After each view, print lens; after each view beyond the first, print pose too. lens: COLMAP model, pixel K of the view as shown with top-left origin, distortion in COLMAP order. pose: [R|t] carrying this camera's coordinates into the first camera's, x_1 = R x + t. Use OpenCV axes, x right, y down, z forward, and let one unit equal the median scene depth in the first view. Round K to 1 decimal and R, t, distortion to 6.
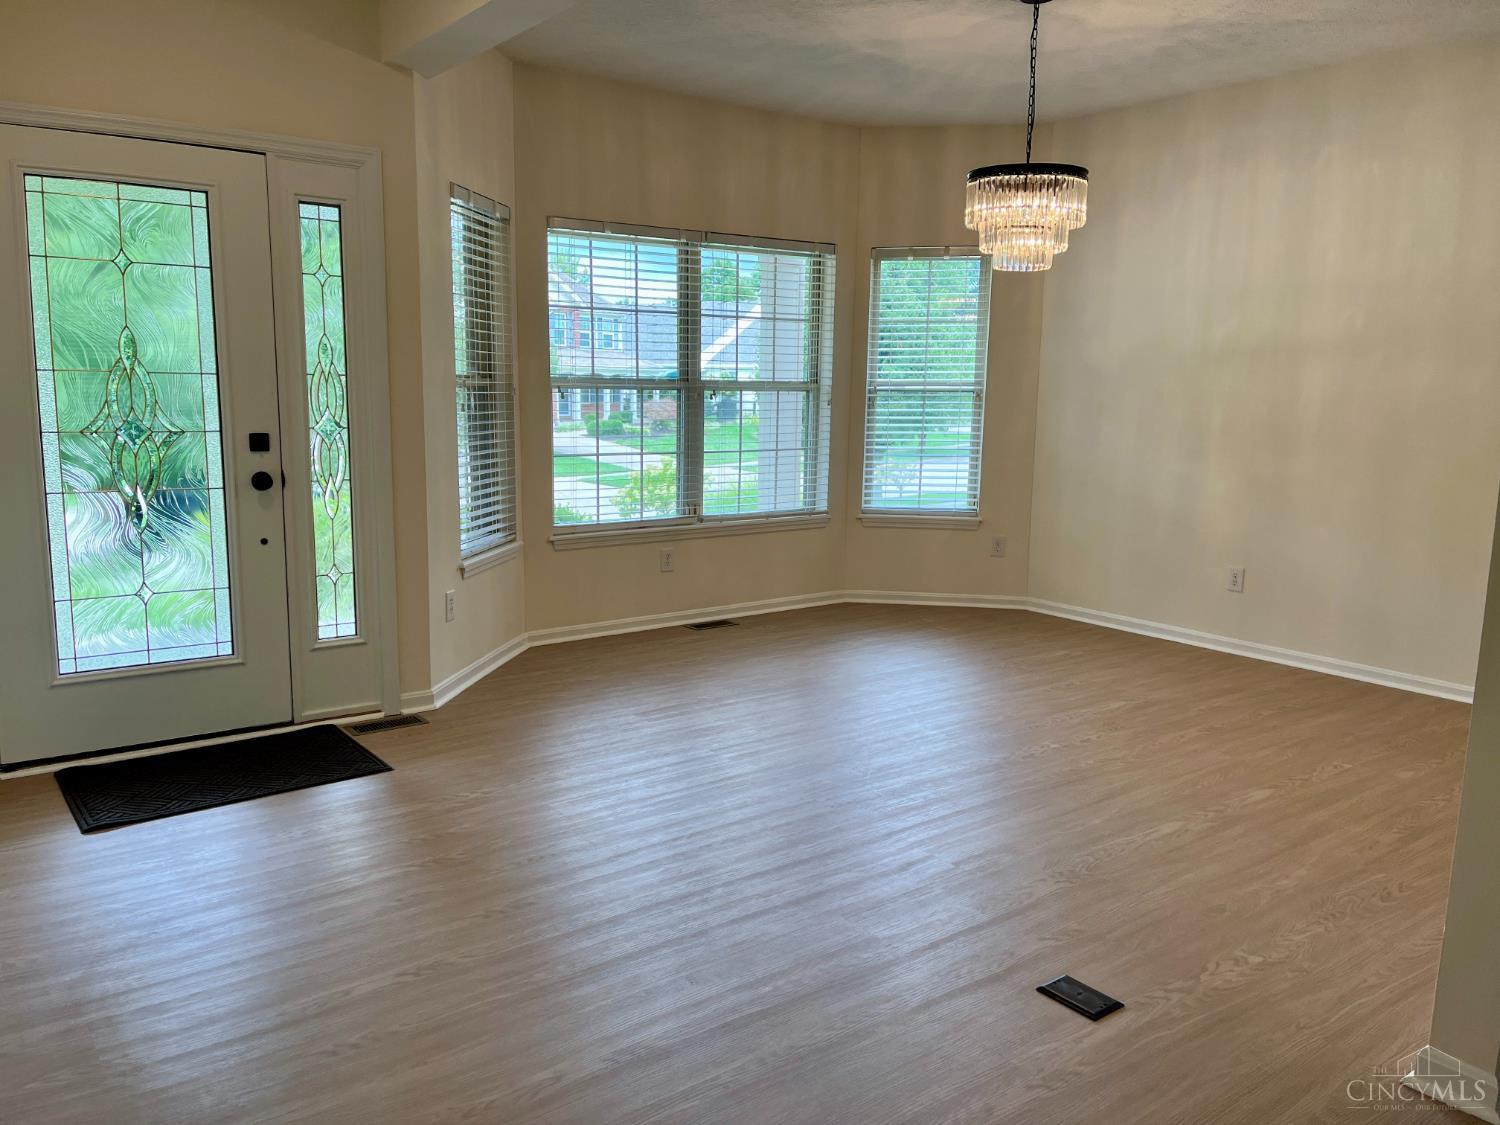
lens RADIAL K [[1138.4, 0, 749.7], [0, 1138.4, 561.1], [0, 0, 1]] dist [0.047918, -0.005514]
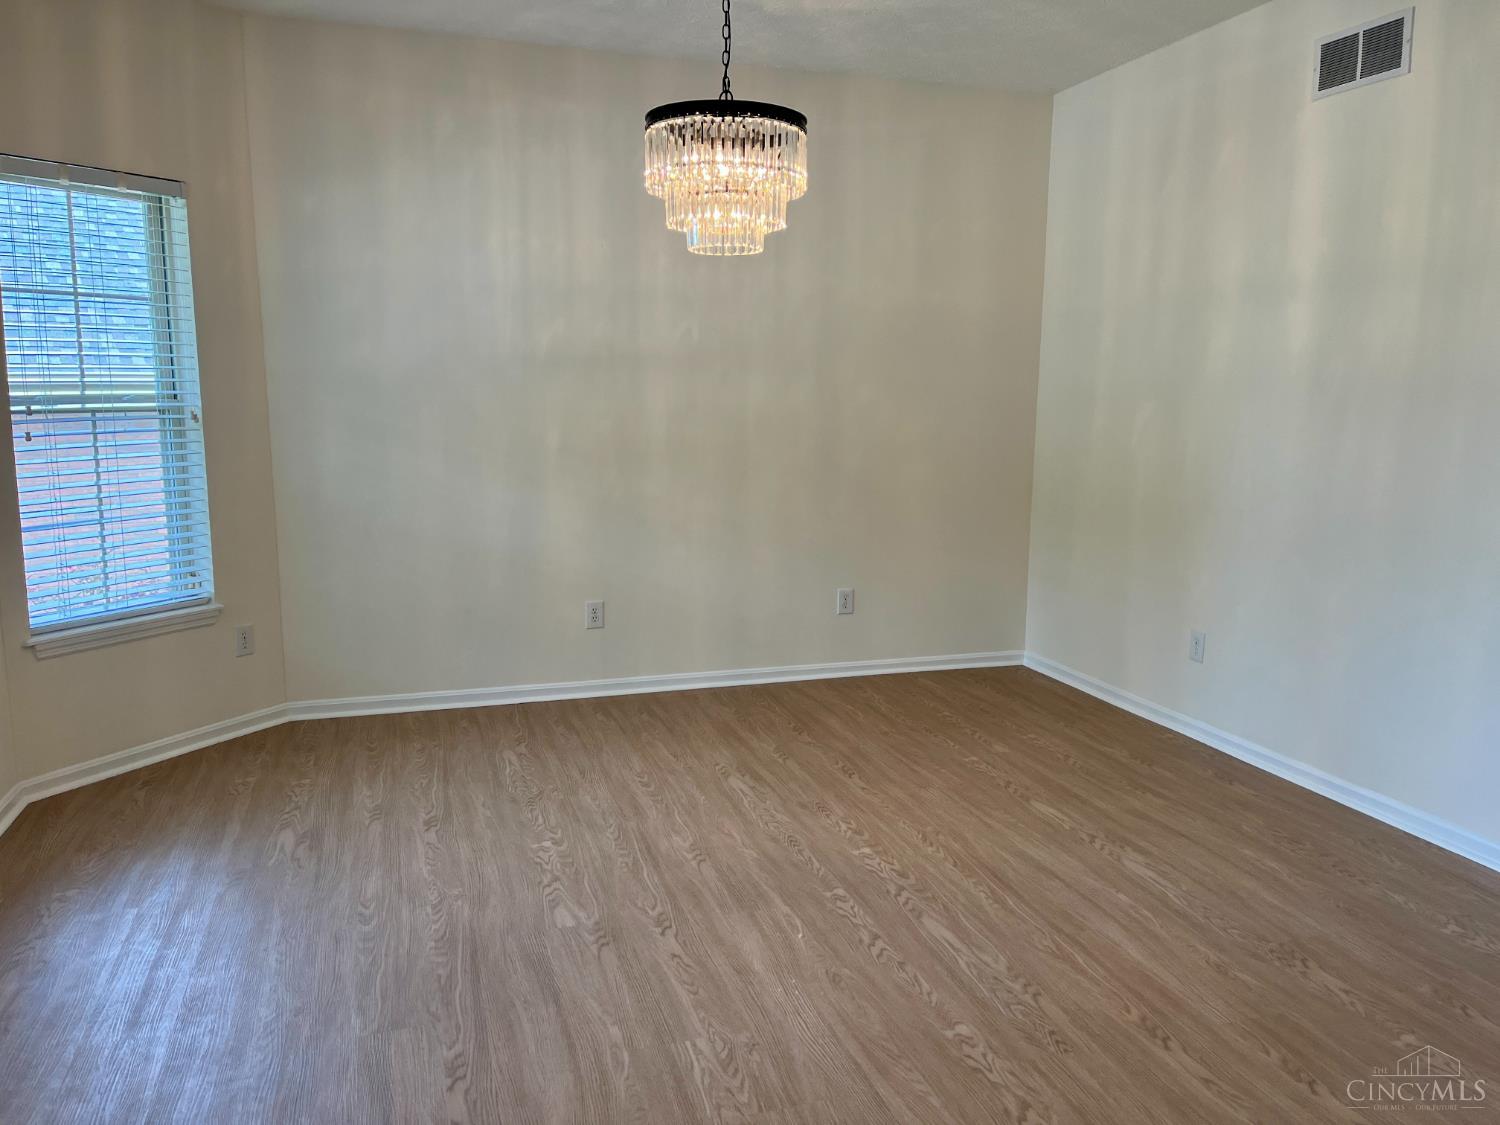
lens RADIAL K [[1138.4, 0, 749.8], [0, 1138.4, 559.4], [0, 0, 1]] dist [0.047918, -0.005514]
pose [[0.318134, -0.149799, 0.936136, -0.449475], [0.144344, 0.983579, 0.108337, -0.130503], [-0.936993, 0.100660, 0.334533, 0.724349]]
